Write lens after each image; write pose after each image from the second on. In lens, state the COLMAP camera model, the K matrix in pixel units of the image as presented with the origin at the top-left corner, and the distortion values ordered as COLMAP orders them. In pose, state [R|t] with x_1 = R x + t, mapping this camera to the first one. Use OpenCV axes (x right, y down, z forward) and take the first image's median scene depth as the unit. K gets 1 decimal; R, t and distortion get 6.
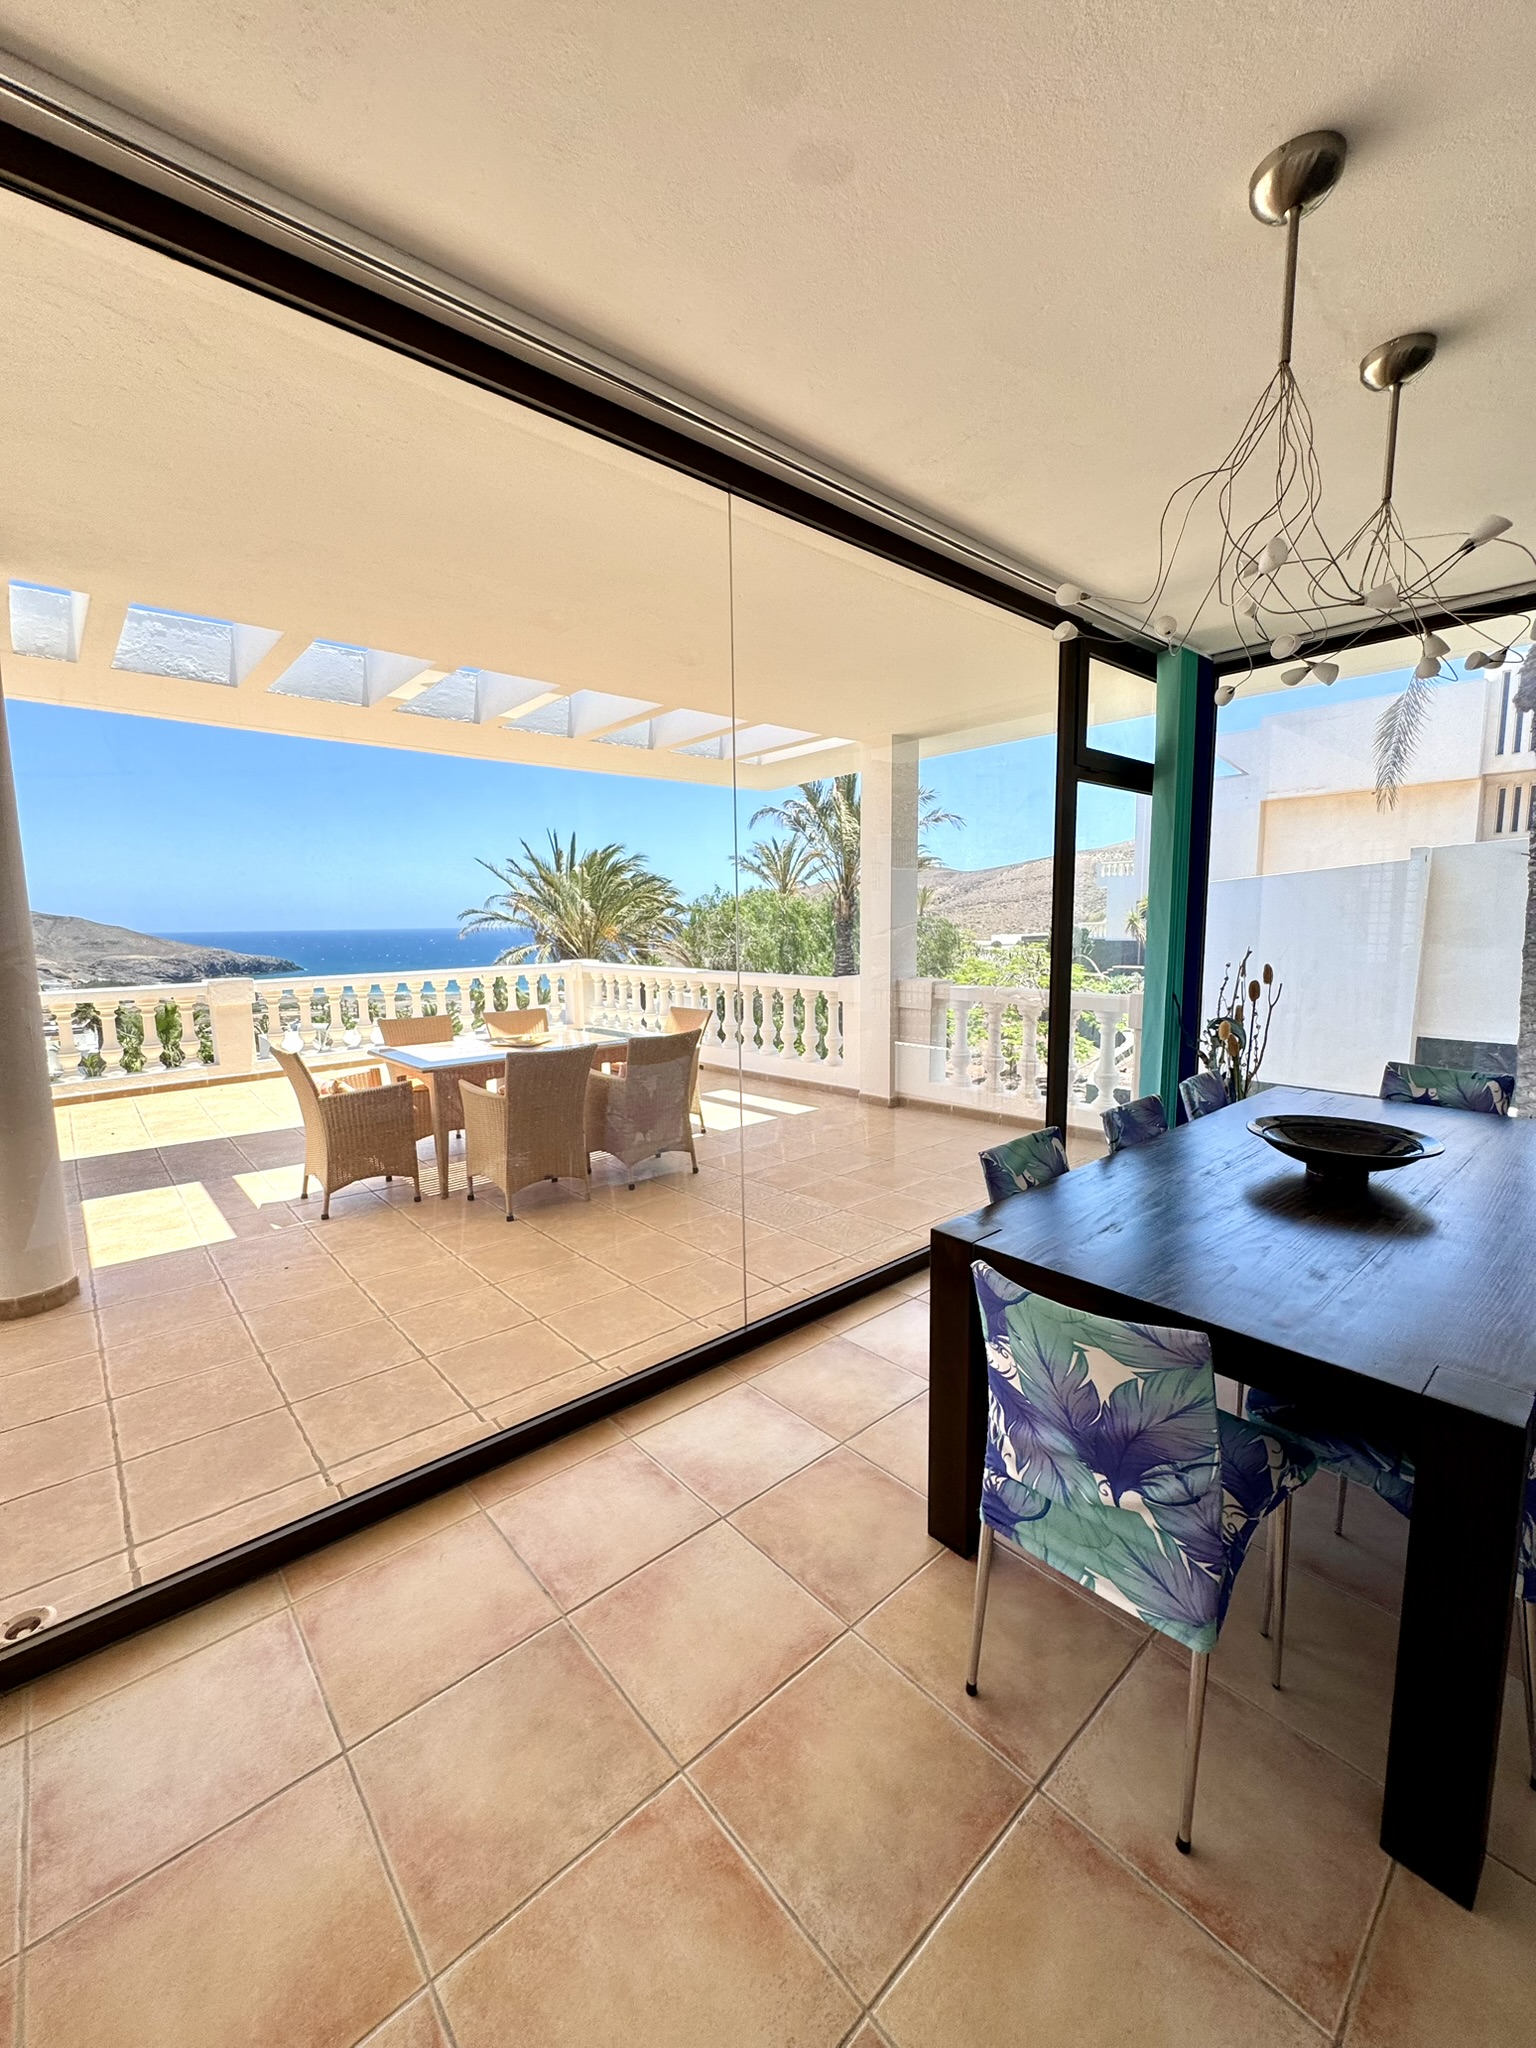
lens RADIAL K [[819.9, 0, 770.3], [0, 819.9, 1026.5], [0, 0, 1]] dist [-0.004346, 0.000787]
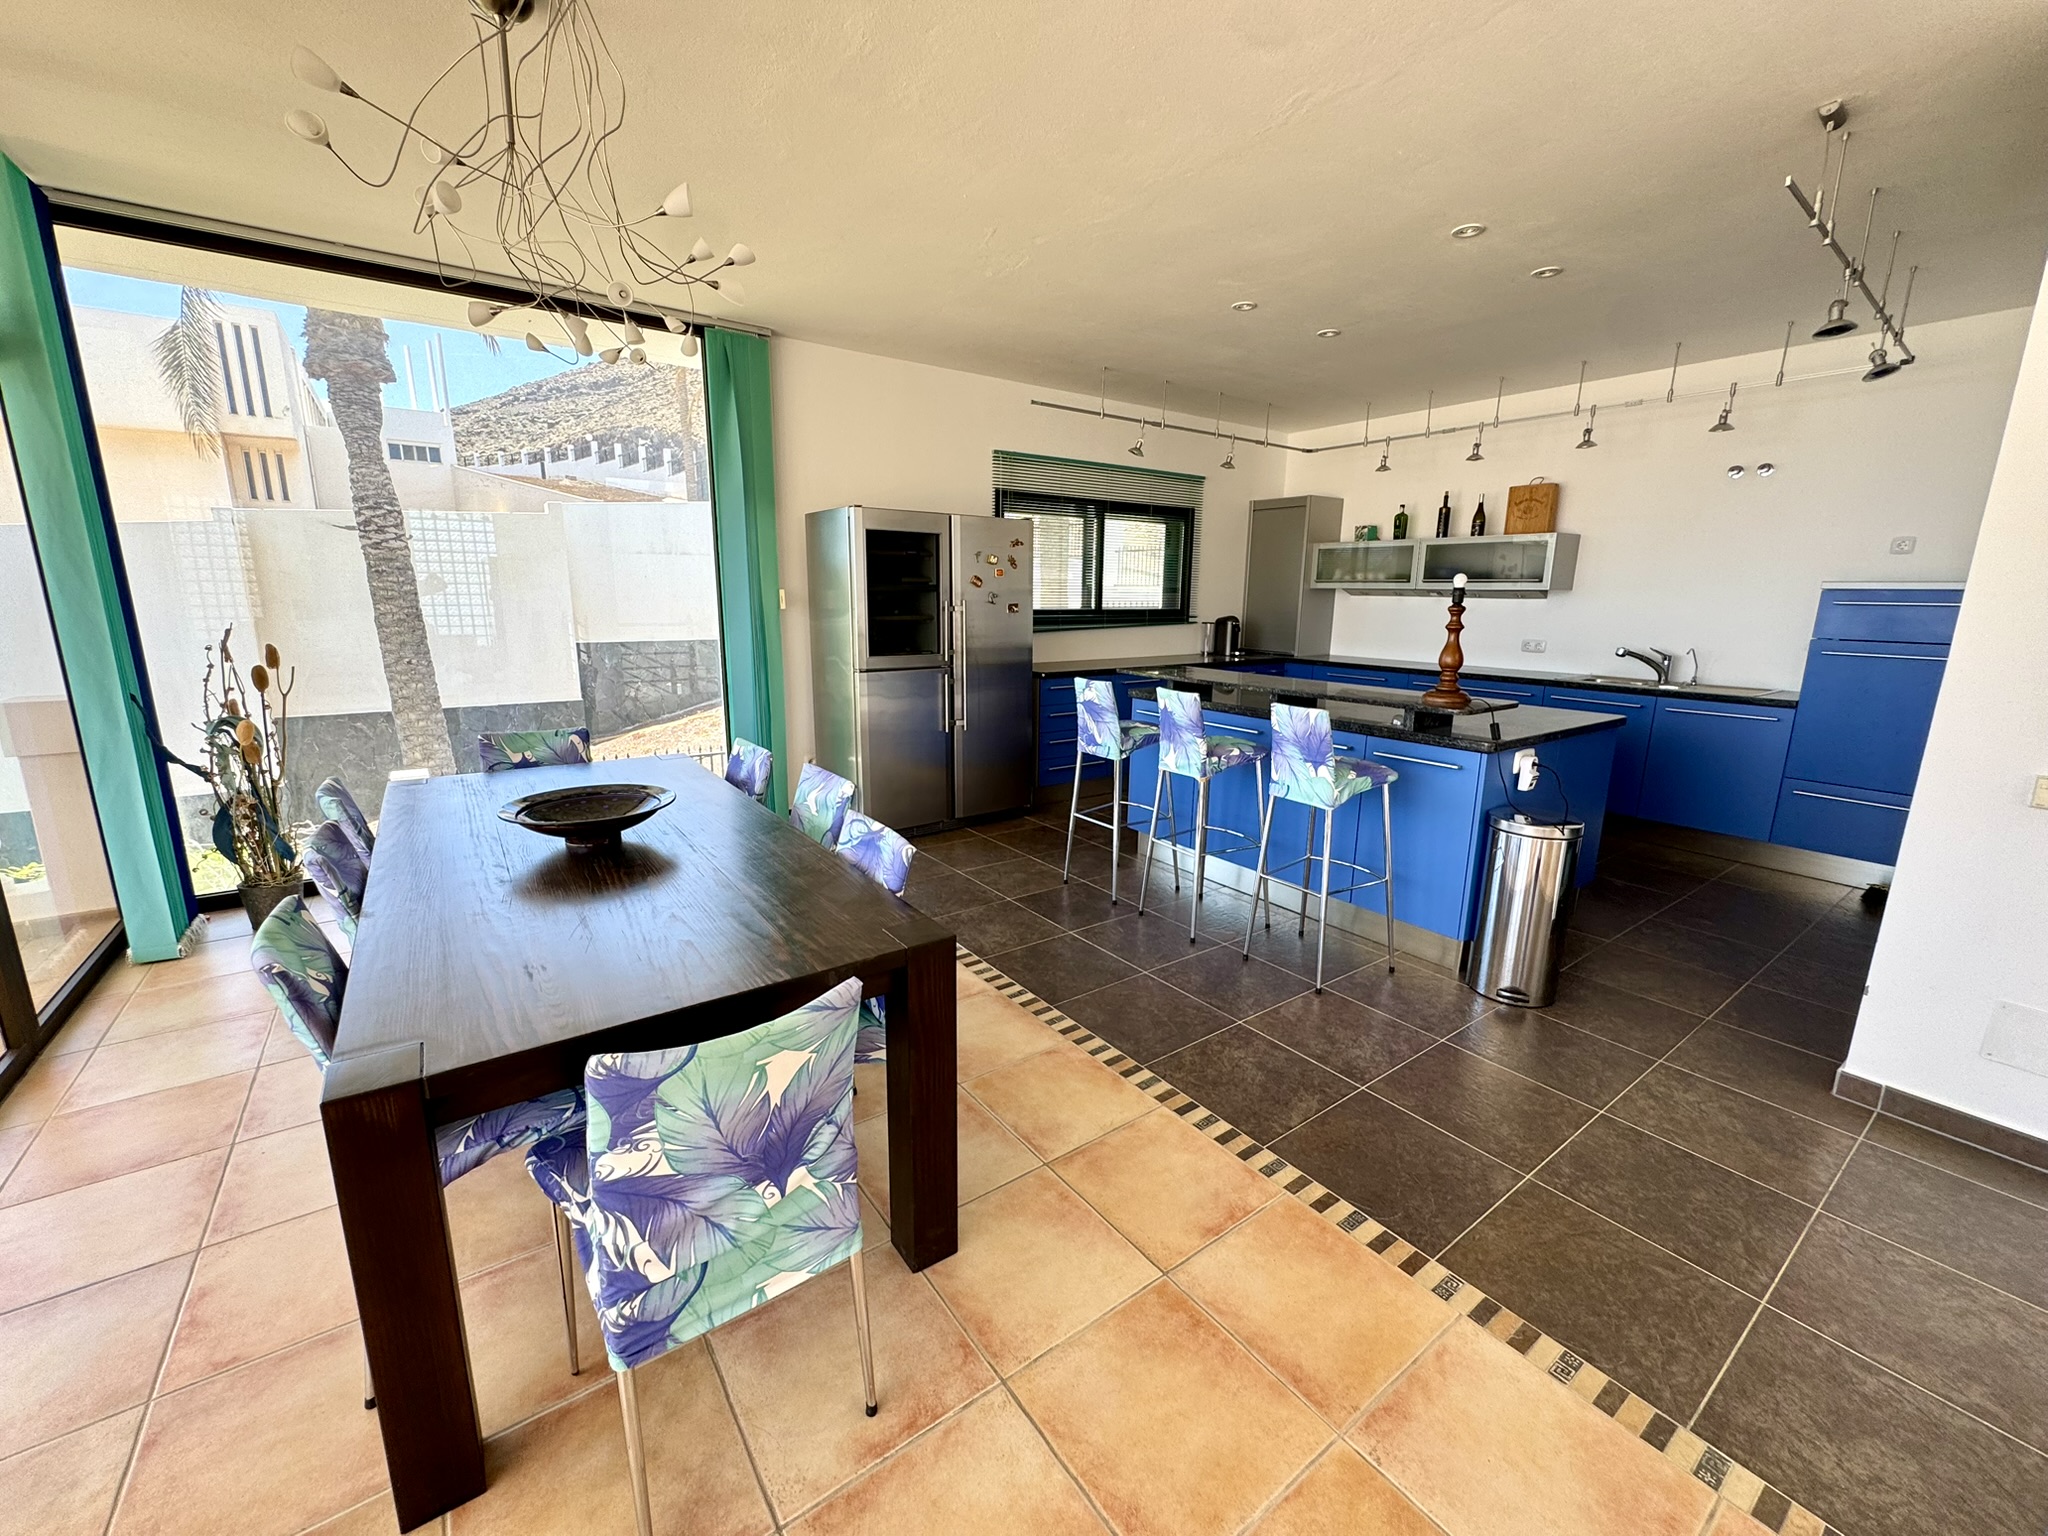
lens RADIAL K [[819.9, 0, 1015.5], [0, 819.9, 763.5], [0, 0, 1]] dist [-0.004346, 0.000787]
pose [[0.105532, -0.192790, 0.975549, -0.369556], [0.115570, 0.976757, 0.180526, -0.061385], [-0.987677, 0.093693, 0.125360, 0.503088]]
